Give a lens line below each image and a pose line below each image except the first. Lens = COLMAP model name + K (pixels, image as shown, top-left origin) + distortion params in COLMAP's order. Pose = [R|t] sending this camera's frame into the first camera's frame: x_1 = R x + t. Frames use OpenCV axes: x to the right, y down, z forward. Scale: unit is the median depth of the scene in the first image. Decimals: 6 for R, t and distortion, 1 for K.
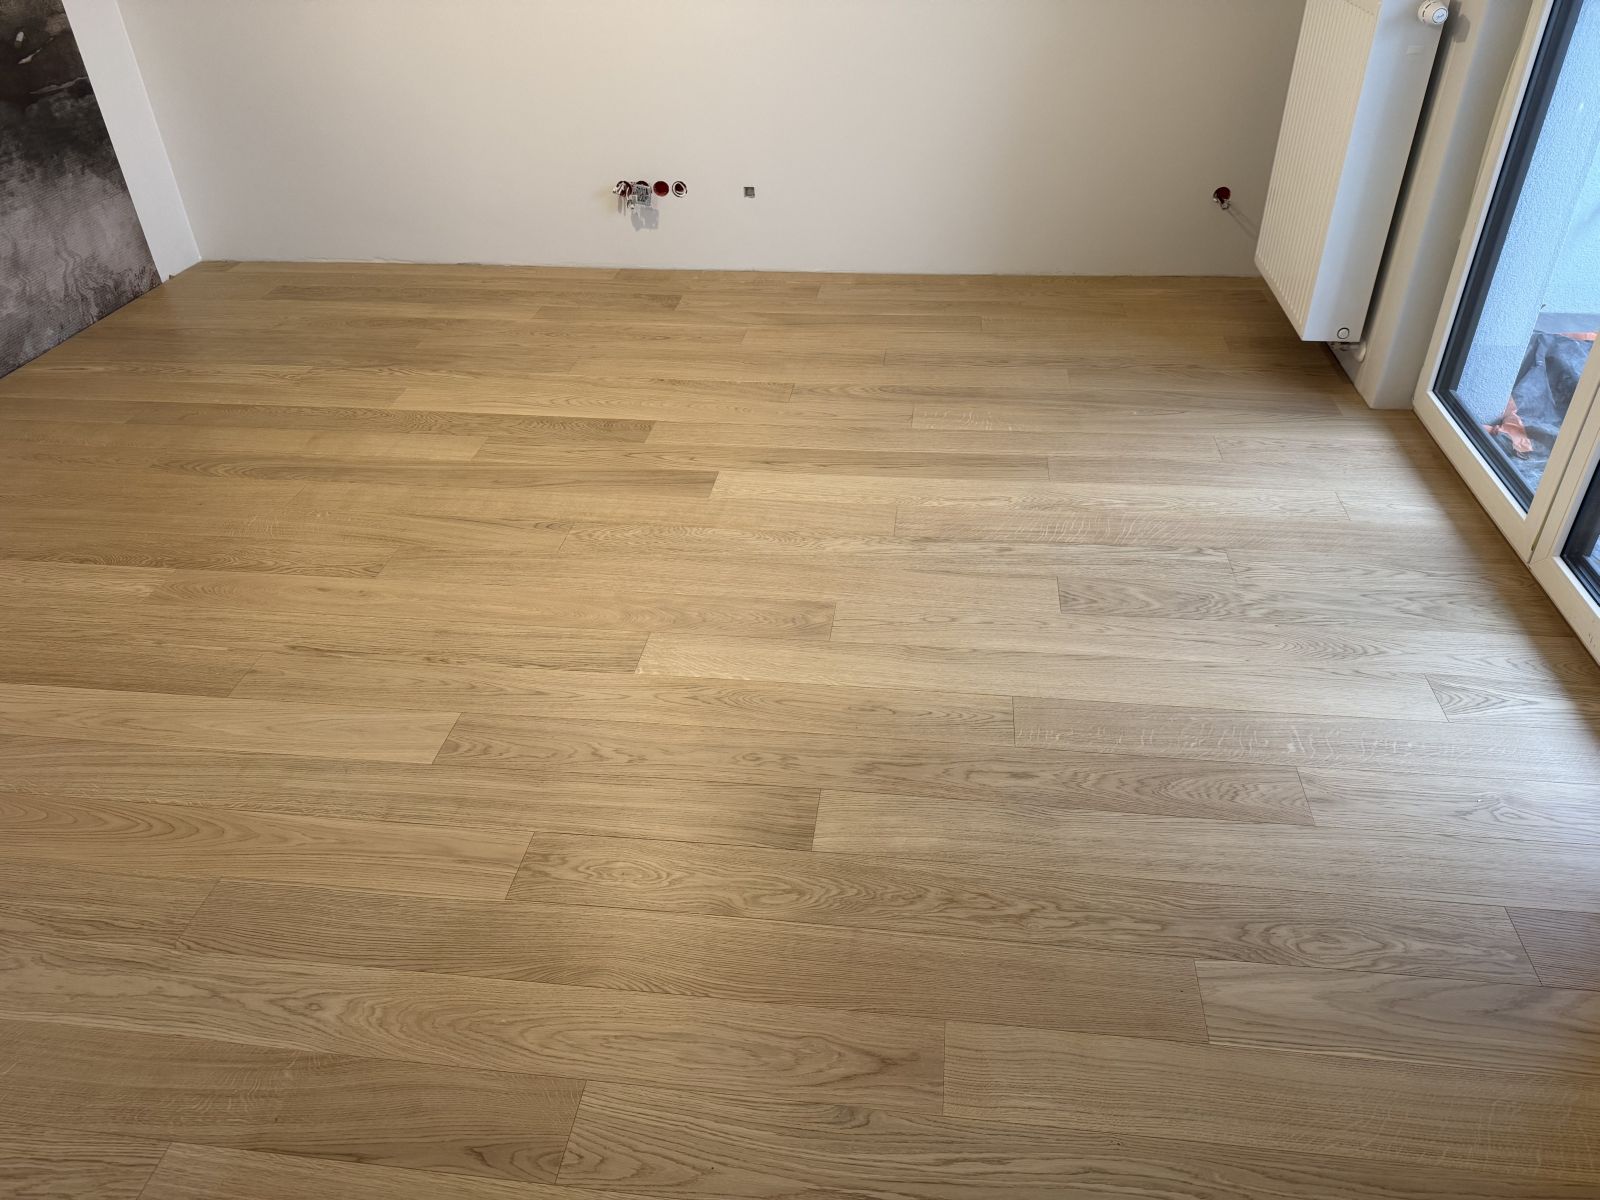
lens RADIAL K [[1131.9, 0, 801.5], [0, 1131.9, 610.3], [0, 0, 1]] dist [0.024015, -0.026021]
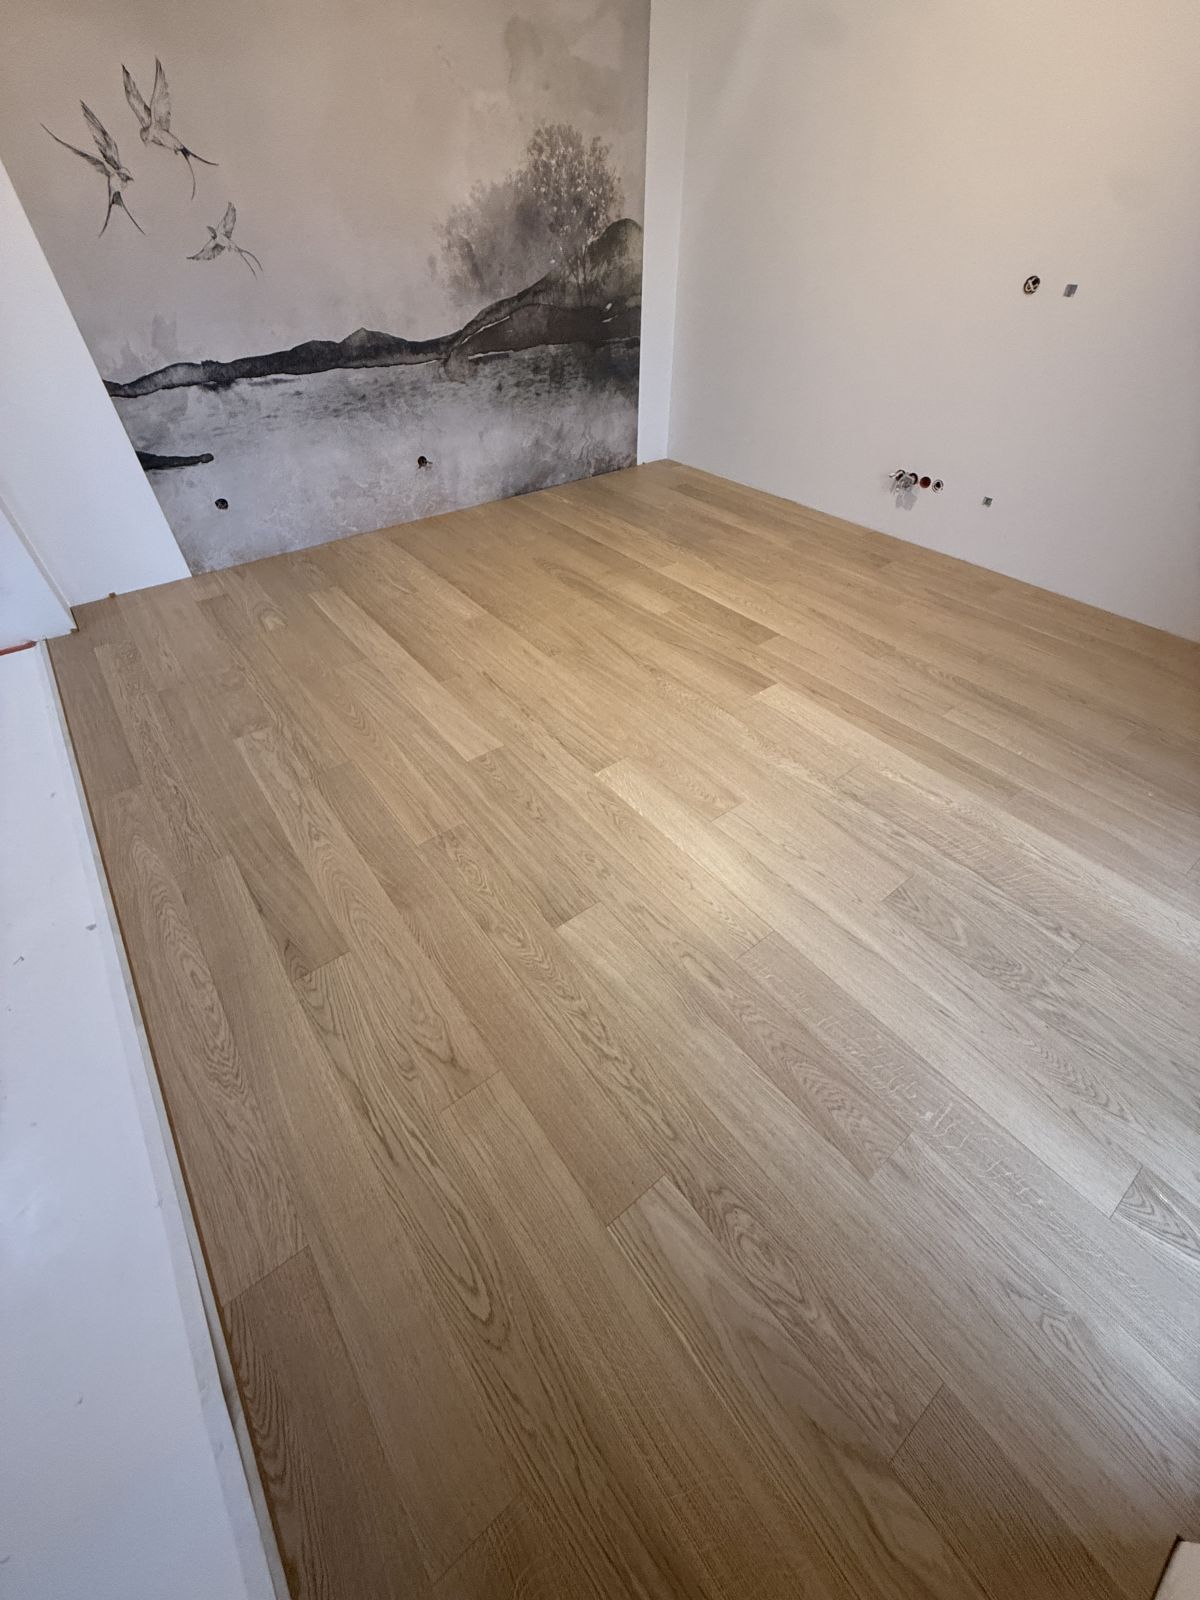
lens RADIAL K [[637.8, 0, 595.9], [0, 637.8, 802.2], [0, 0, 1]] dist [-0.002526, 0.000549]
pose [[0.700067, 0.506482, -0.503371, 0.277924], [-0.418460, 0.862184, 0.285536, -0.142665], [0.578617, 0.010746, 0.815529, 0.231403]]
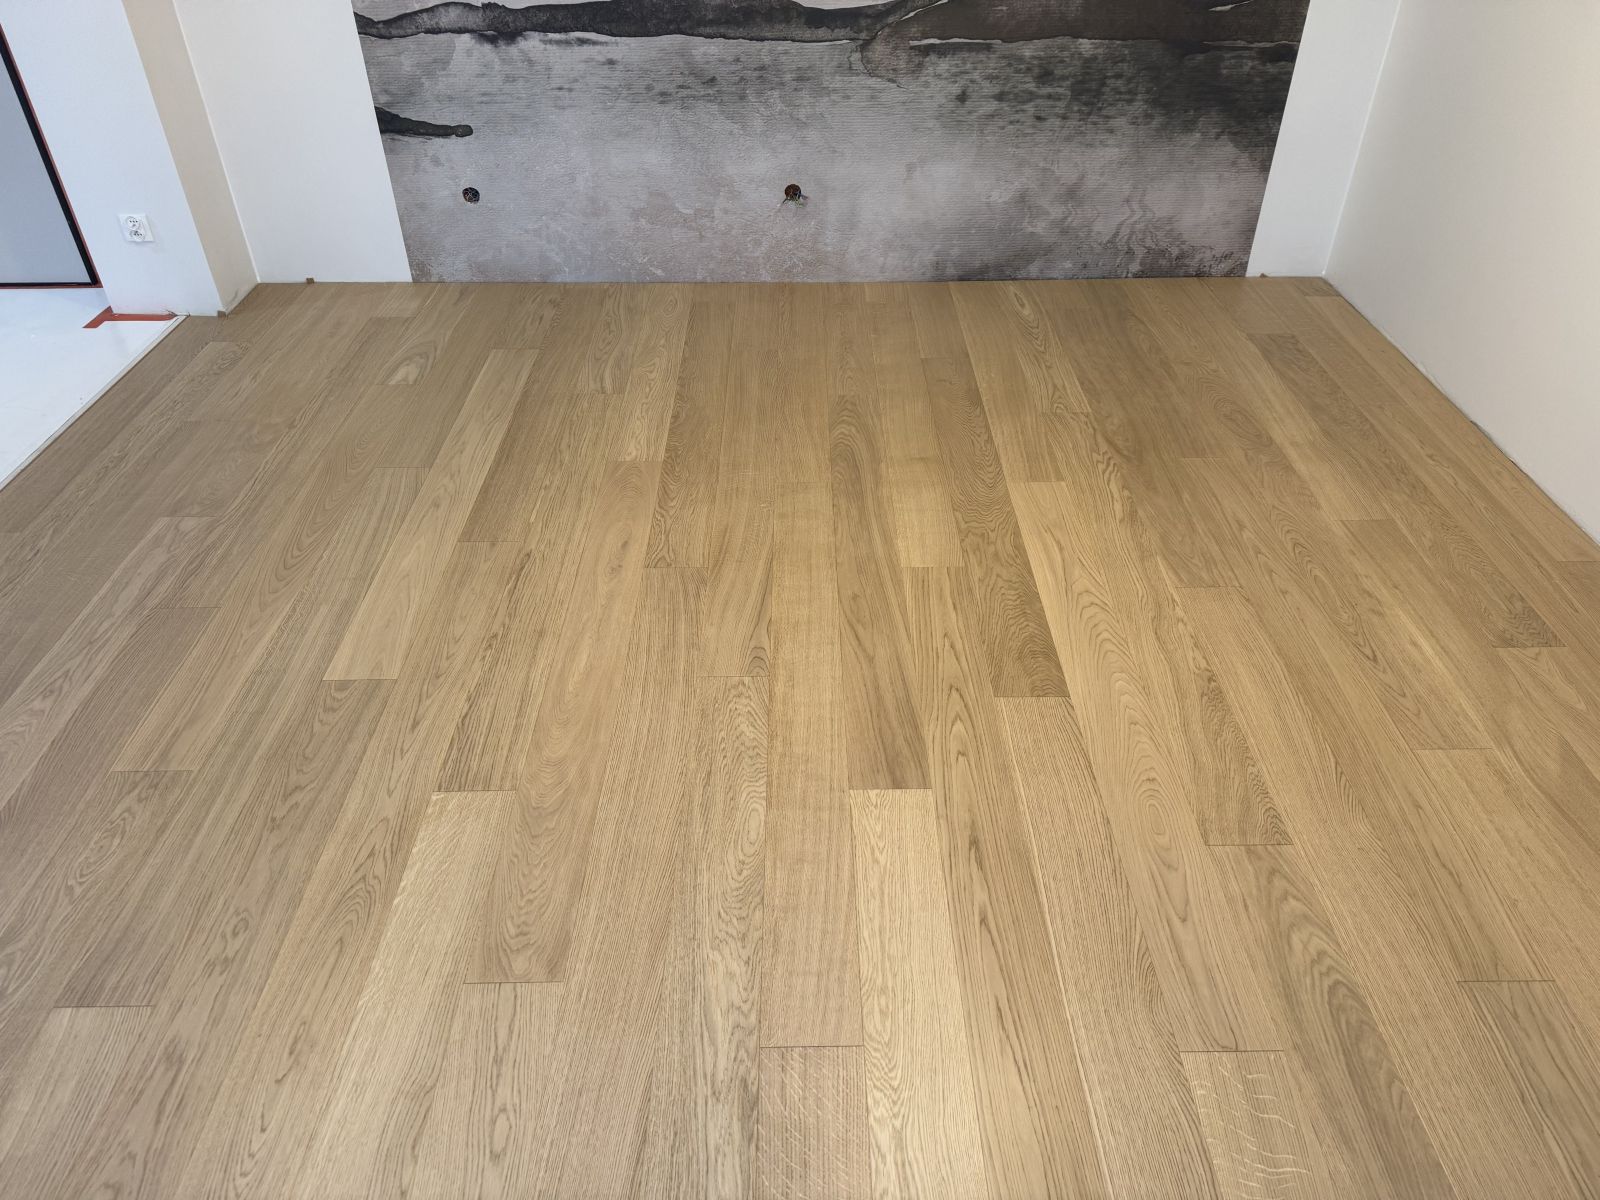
lens RADIAL K [[1131.9, 0, 801.5], [0, 1131.9, 610.3], [0, 0, 1]] dist [0.024015, -0.026021]
pose [[0.132582, 0.614713, -0.777528, 0.403017], [-0.568222, 0.689886, 0.448531, -0.498376], [0.812124, 0.382341, 0.440760, 0.679943]]
